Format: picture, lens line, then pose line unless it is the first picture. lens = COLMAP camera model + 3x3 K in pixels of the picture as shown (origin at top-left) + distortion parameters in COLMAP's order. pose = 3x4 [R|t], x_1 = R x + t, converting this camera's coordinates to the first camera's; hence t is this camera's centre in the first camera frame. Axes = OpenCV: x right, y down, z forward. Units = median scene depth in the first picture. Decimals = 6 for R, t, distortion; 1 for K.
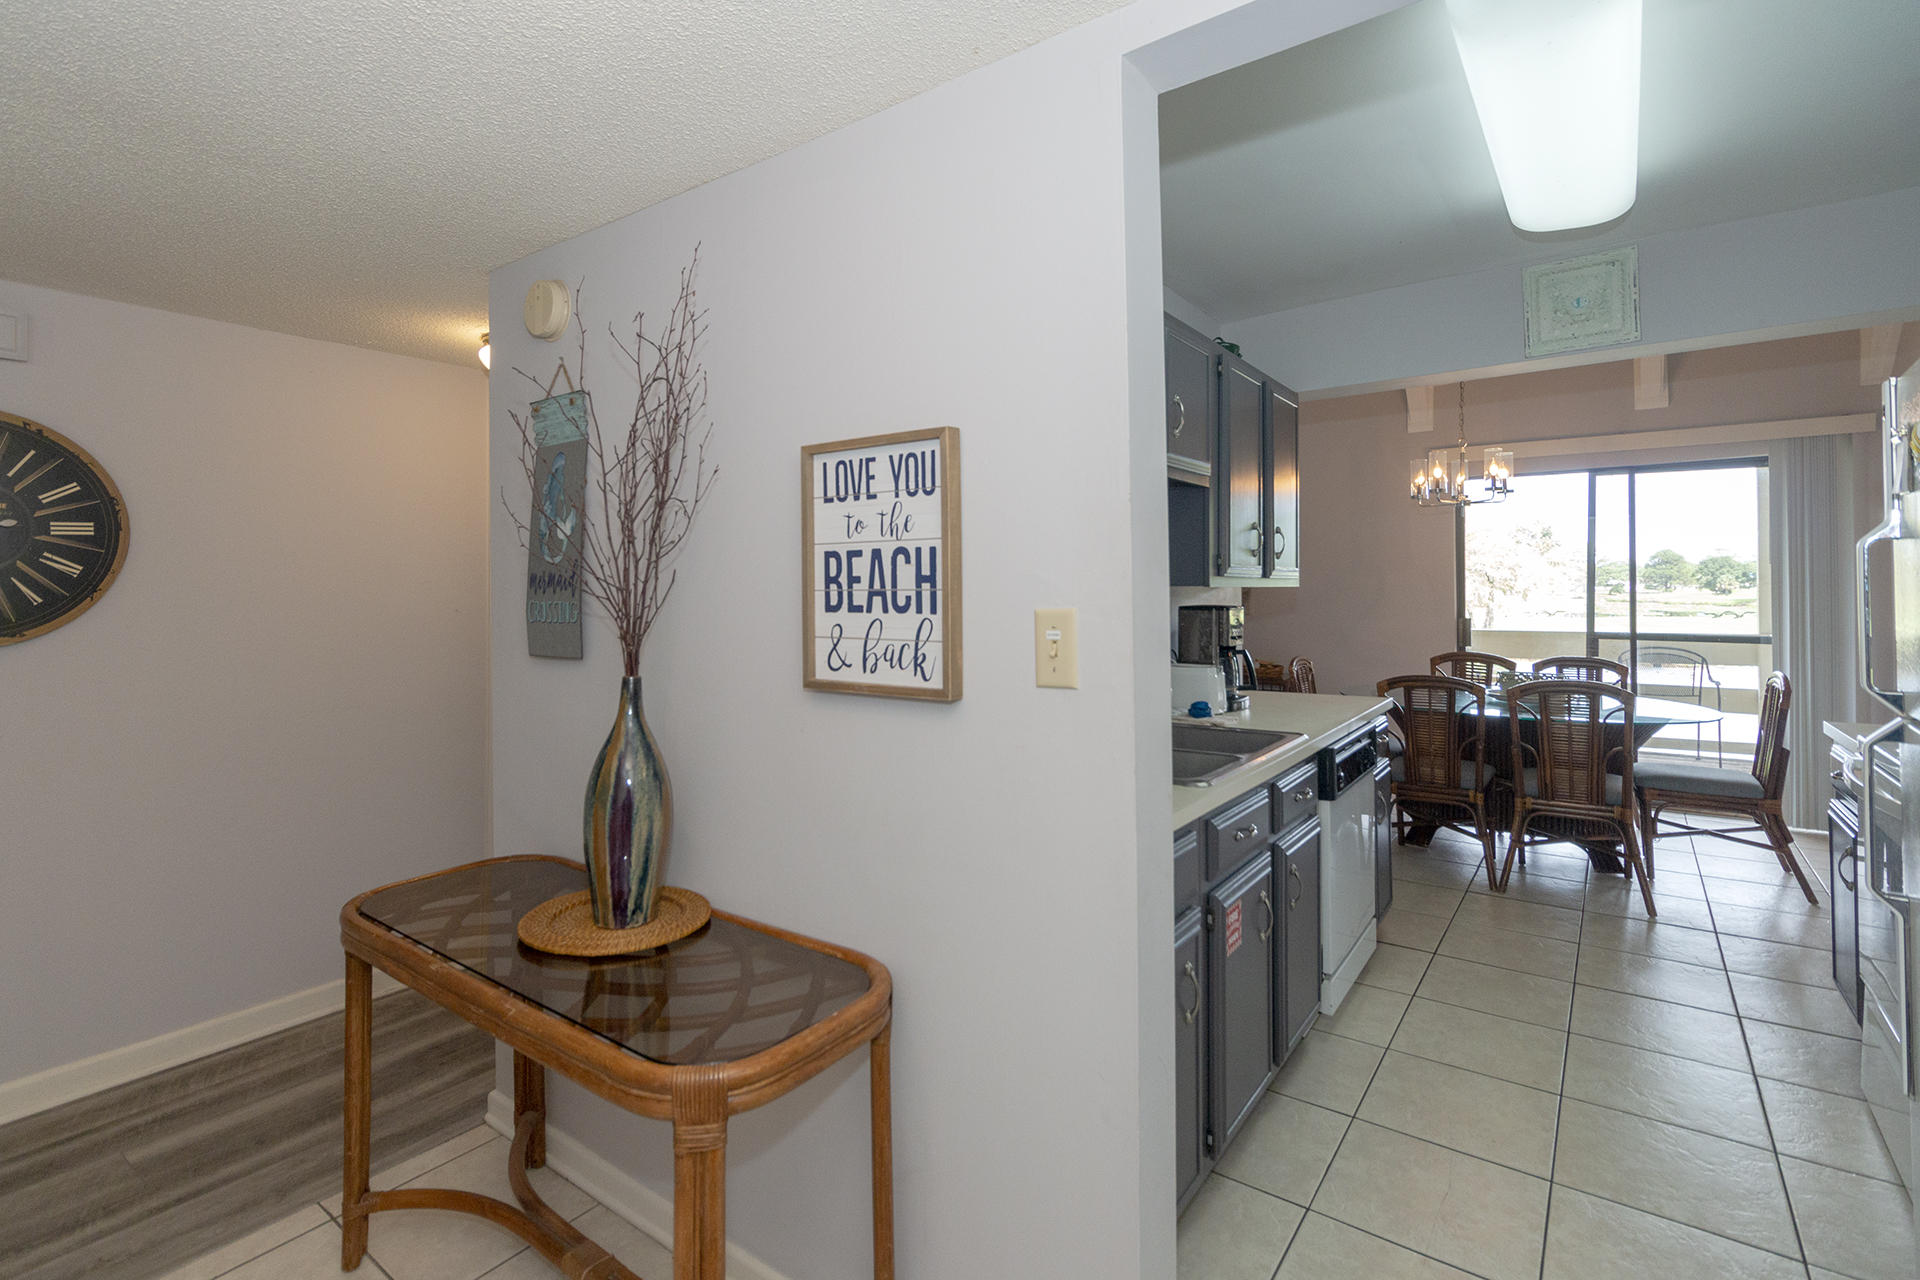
lens RADIAL K [[911.3, 0, 941.3], [0, 911.3, 585.6], [0, 0, 1]] dist [-0.000695, -0.000355]
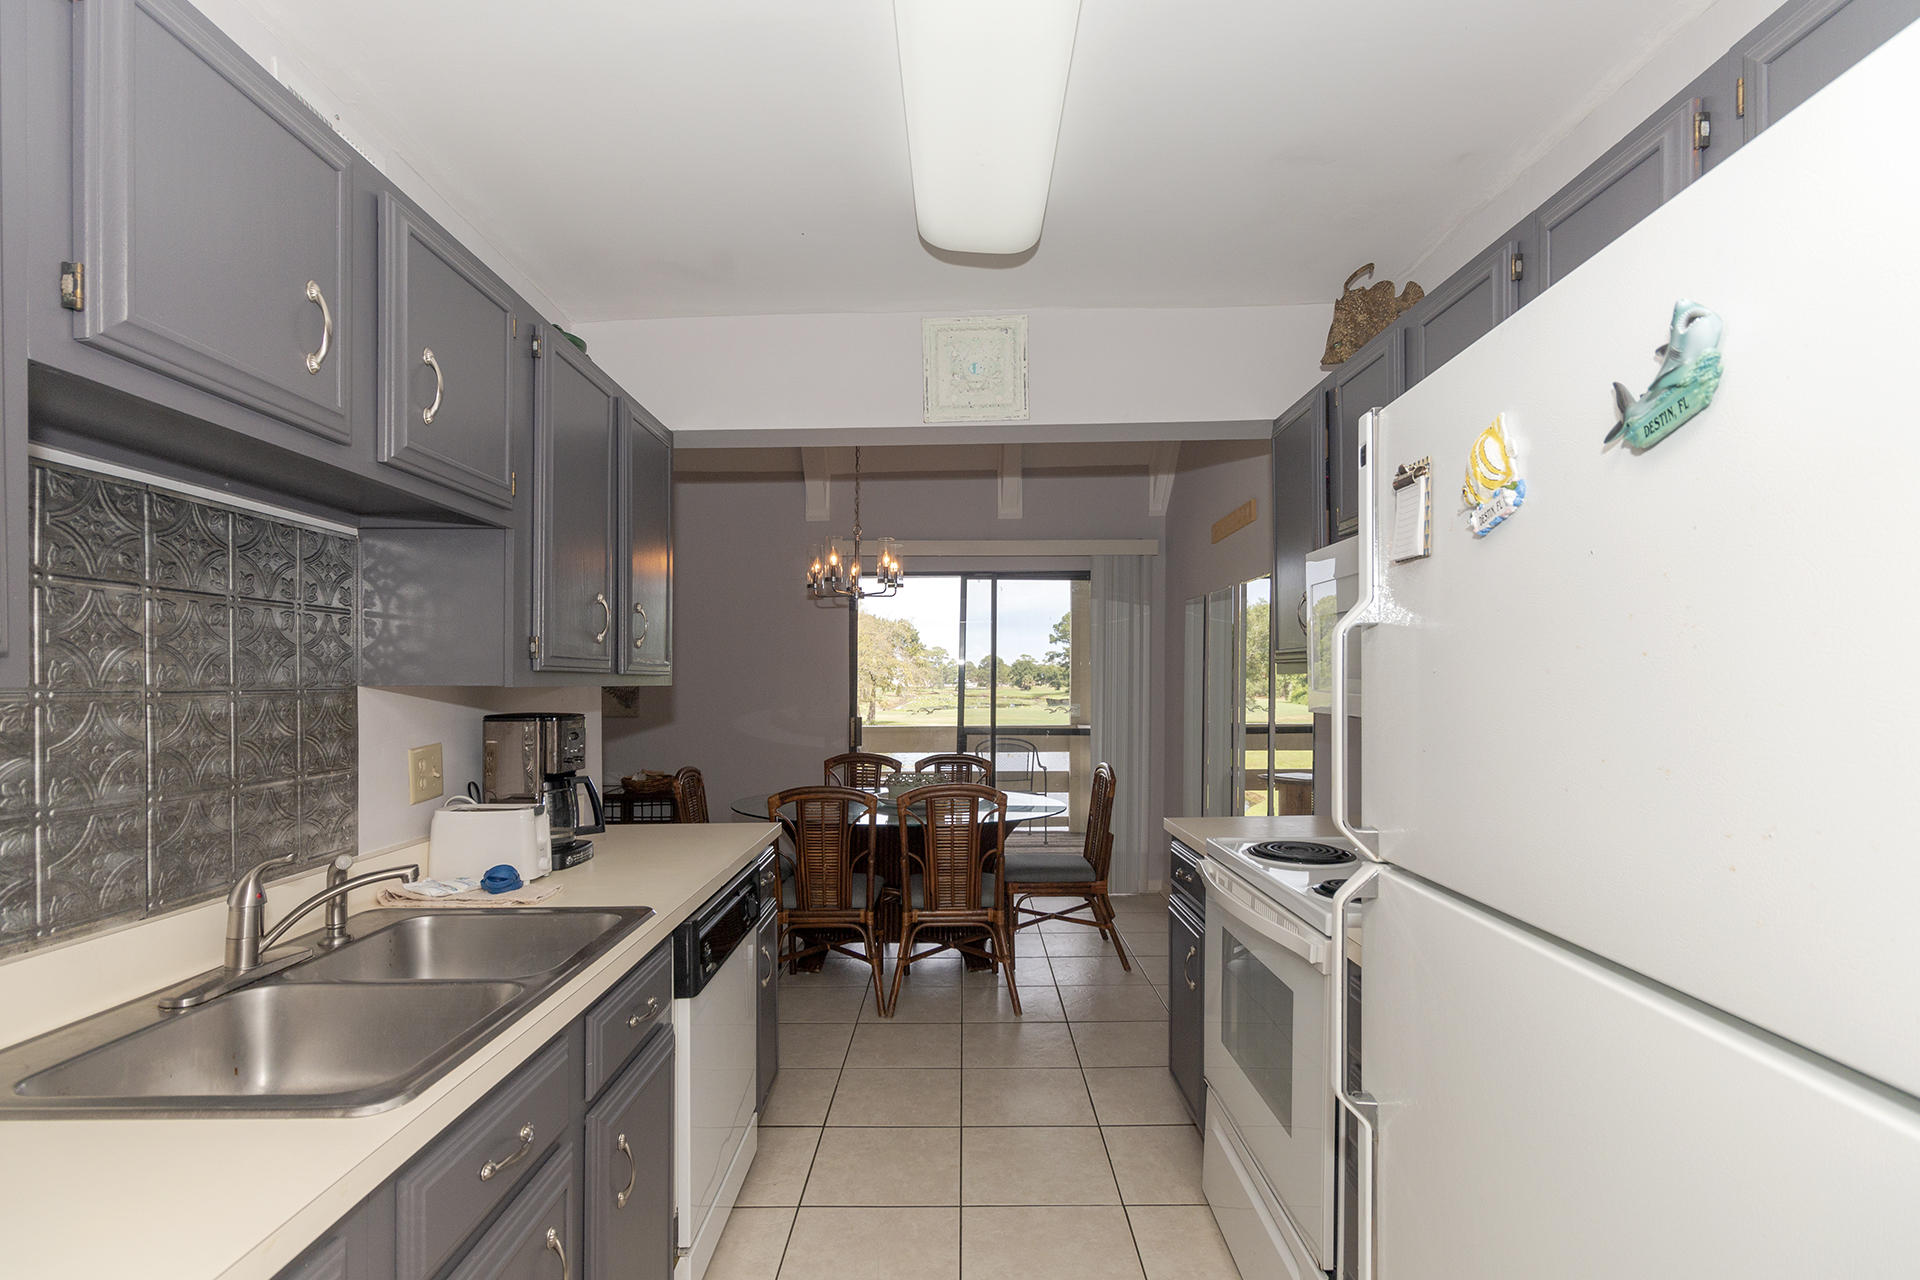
lens RADIAL K [[892.0, 0, 955.3], [0, 892.0, 596.4], [0, 0, 1]] dist [0.000375, 0.000396]
pose [[0.805516, 0.056545, 0.589870, 0.113180], [0.001096, 0.995293, -0.096905, -0.001051], [-0.592573, 0.078705, 0.801662, 0.205658]]
